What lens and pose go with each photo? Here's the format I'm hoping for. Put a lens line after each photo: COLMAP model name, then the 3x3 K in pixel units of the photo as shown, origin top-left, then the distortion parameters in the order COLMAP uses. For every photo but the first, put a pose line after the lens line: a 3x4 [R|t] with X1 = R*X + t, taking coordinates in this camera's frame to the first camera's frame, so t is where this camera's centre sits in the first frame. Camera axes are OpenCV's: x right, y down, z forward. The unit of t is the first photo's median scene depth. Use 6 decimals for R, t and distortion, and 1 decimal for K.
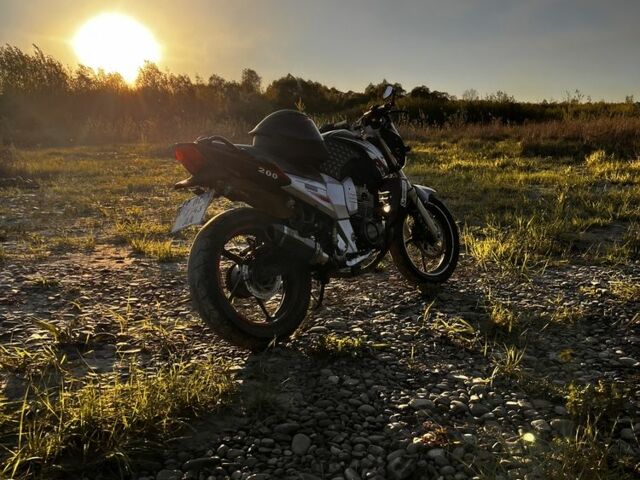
lens RADIAL K [[545.6, 0, 320.0], [0, 545.6, 240.0], [0, 0, 1]] dist [0.013471, -0.000141]
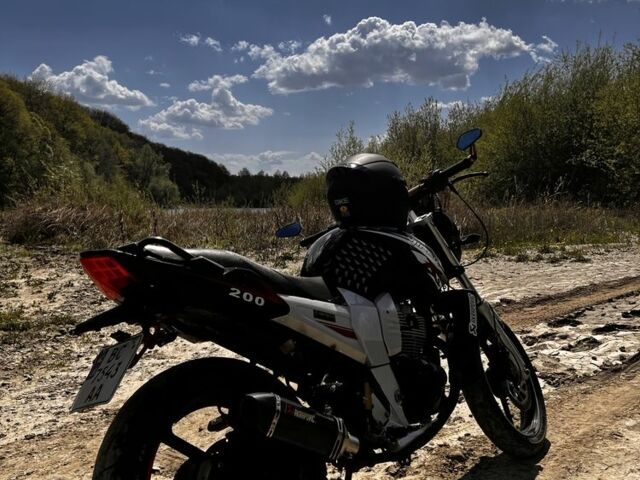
lens RADIAL K [[545.6, 0, 320.0], [0, 545.6, 240.0], [0, 0, 1]] dist [0.013471, -0.000141]
pose [[0.998006, -0.031907, -0.054453, 0.014044], [0.022489, 0.985945, -0.165549, -0.076137], [0.058969, 0.163994, 0.984697, 0.381893]]
